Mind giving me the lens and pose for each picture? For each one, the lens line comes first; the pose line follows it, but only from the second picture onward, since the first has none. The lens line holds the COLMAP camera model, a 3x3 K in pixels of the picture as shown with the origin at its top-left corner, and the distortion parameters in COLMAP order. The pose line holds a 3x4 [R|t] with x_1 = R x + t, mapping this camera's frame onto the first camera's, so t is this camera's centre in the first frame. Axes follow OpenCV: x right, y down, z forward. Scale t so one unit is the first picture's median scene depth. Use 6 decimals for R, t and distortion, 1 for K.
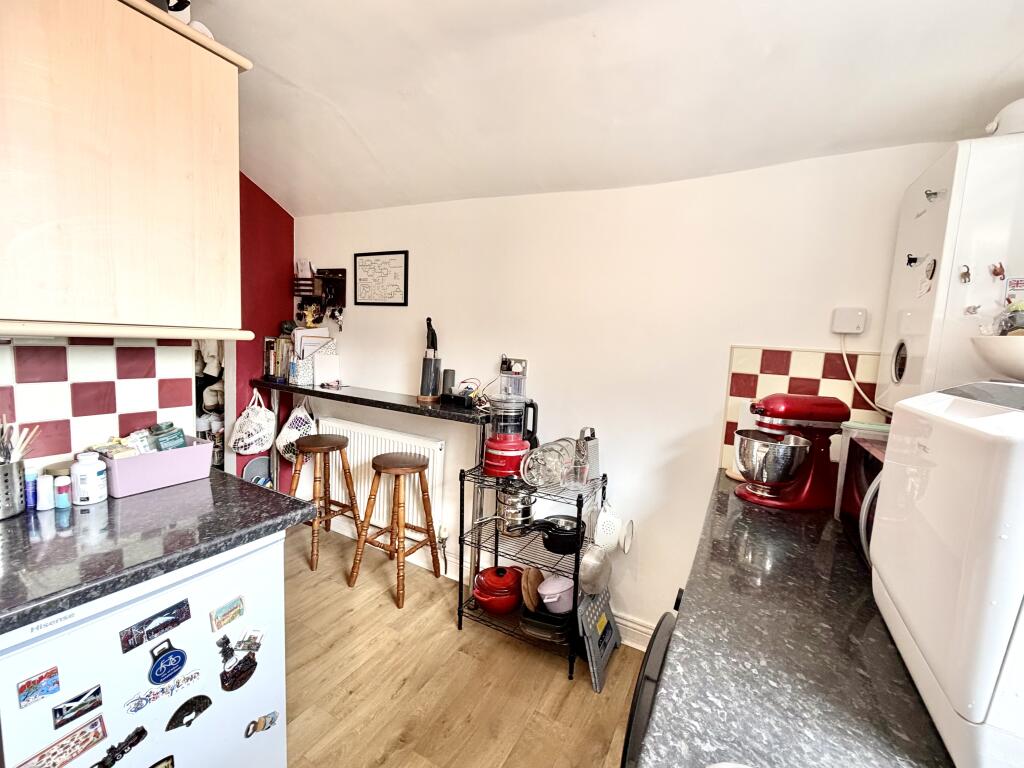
lens RADIAL K [[415.8, 0, 514.1], [0, 415.8, 382.4], [0, 0, 1]] dist [-0.009692, -0.000398]
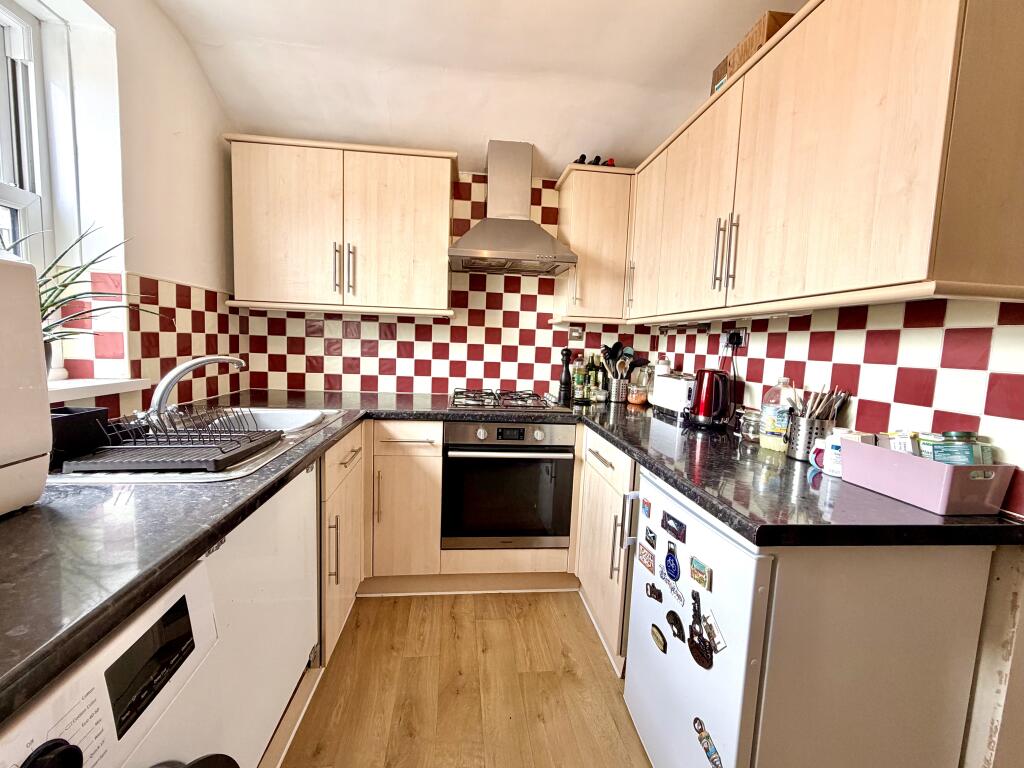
lens RADIAL K [[415.8, 0, 511.0], [0, 415.8, 381.5], [0, 0, 1]] dist [-0.009692, -0.000398]
pose [[-0.799162, -0.029042, -0.600414, 0.230472], [-0.144567, 0.978802, 0.145076, 0.024345], [0.583473, 0.202740, -0.786420, 1.153159]]
